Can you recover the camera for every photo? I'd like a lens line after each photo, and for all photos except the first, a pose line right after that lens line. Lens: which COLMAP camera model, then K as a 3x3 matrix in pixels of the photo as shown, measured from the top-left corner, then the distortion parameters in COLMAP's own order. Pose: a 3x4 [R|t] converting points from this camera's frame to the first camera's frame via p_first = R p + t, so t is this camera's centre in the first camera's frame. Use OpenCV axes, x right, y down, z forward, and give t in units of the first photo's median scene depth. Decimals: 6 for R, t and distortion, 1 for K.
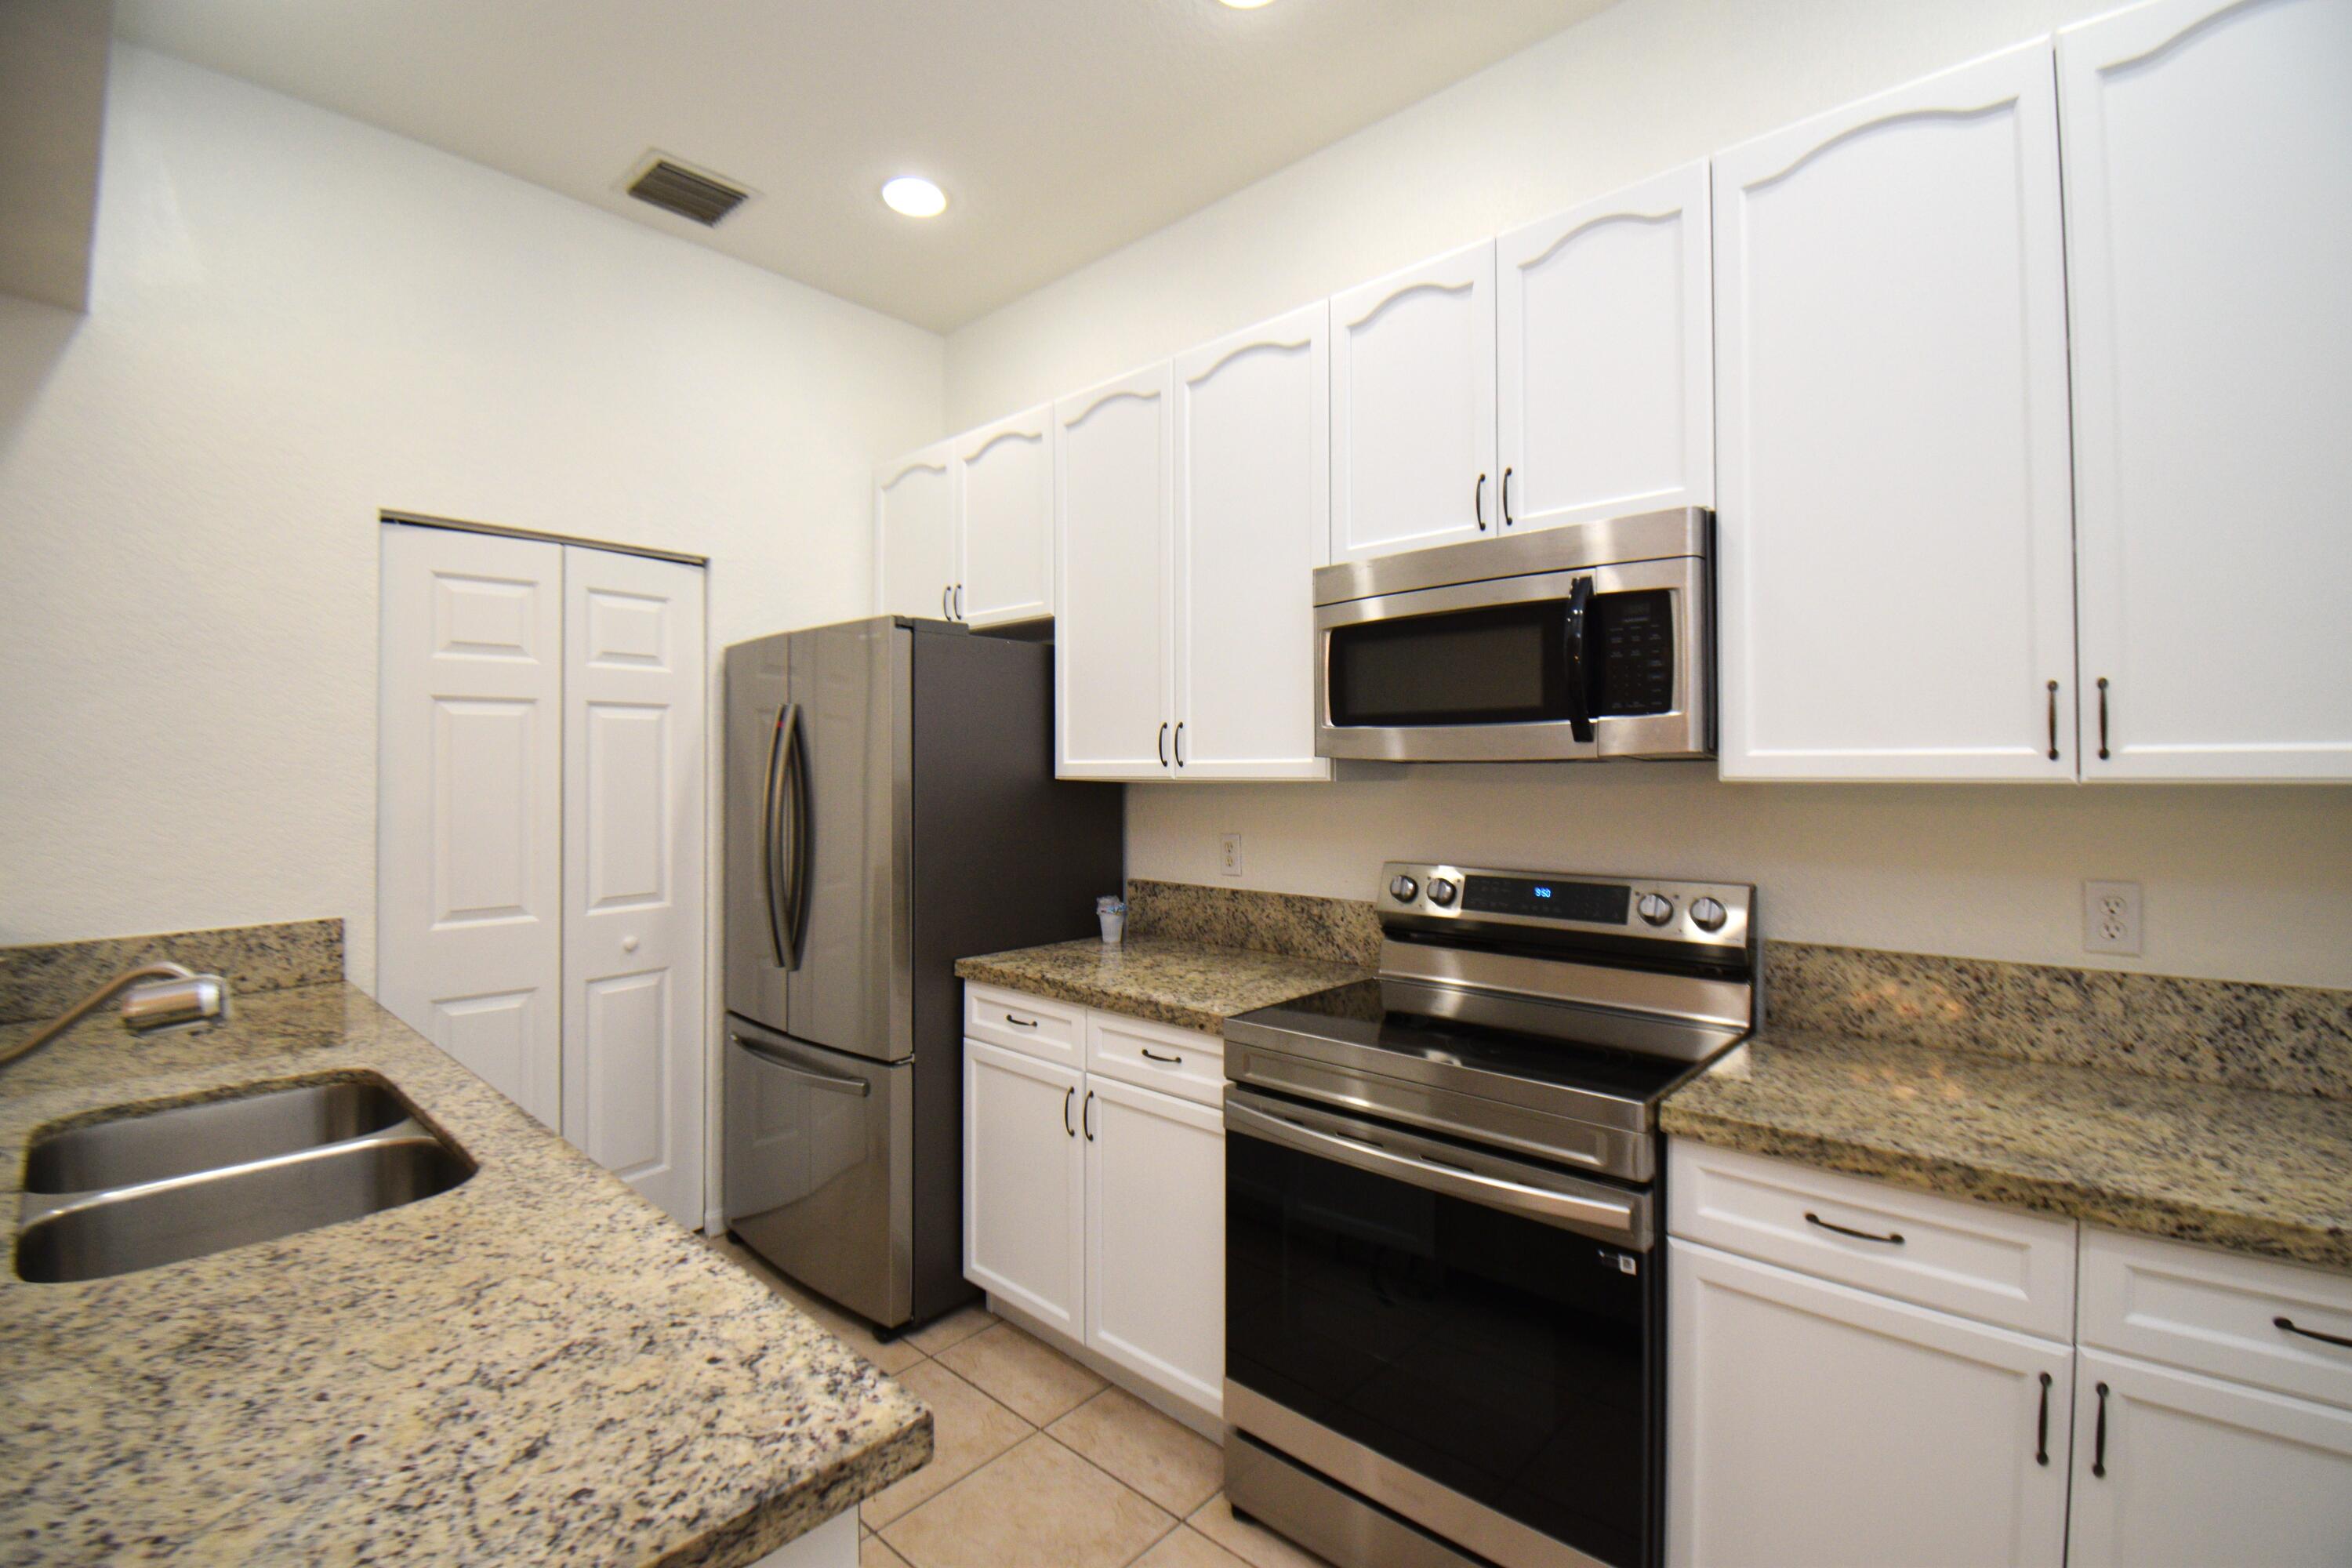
lens RADIAL K [[1038.5, 0, 1143.6], [0, 1038.5, 744.0], [0, 0, 1]] dist [0.026616, -0.027678]
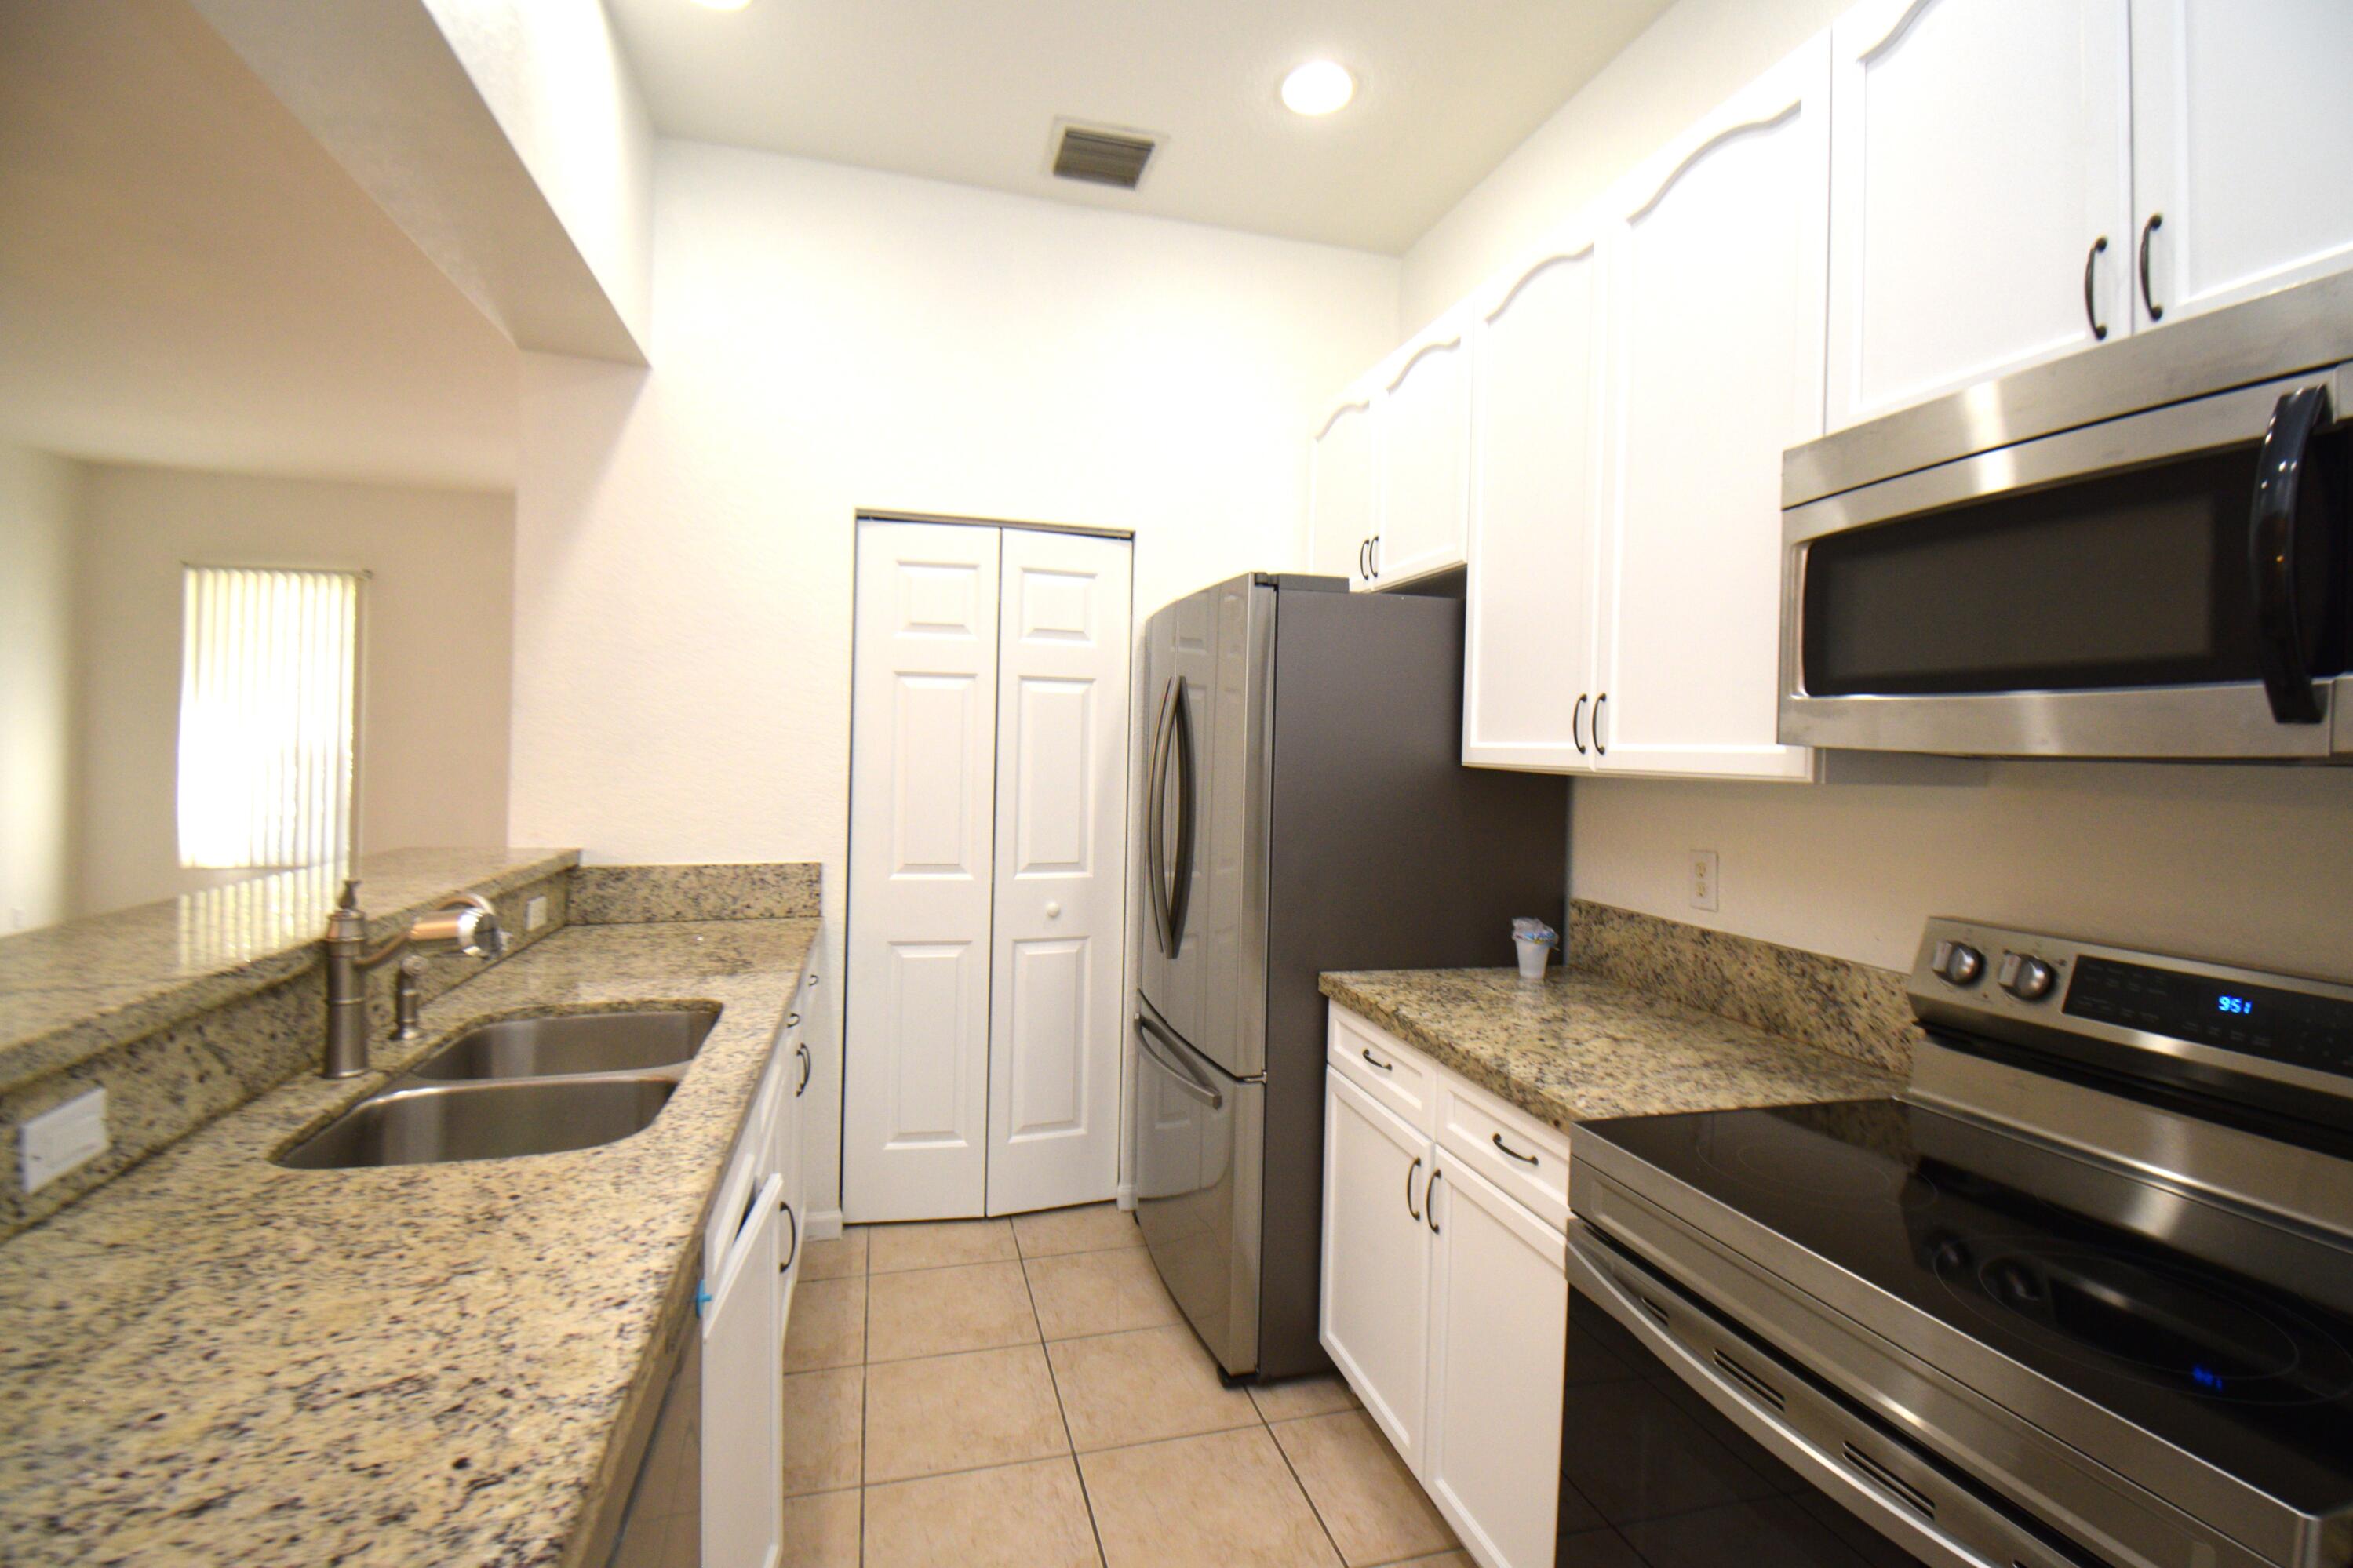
lens RADIAL K [[1038.8, 0, 1144.1], [0, 1038.8, 744.0], [0, 0, 1]] dist [0.026616, -0.027678]
pose [[0.845757, 0.023997, -0.533029, 0.155597], [-0.014404, 0.999651, 0.022150, 0.003088], [0.533374, -0.011056, 0.845807, 0.210717]]
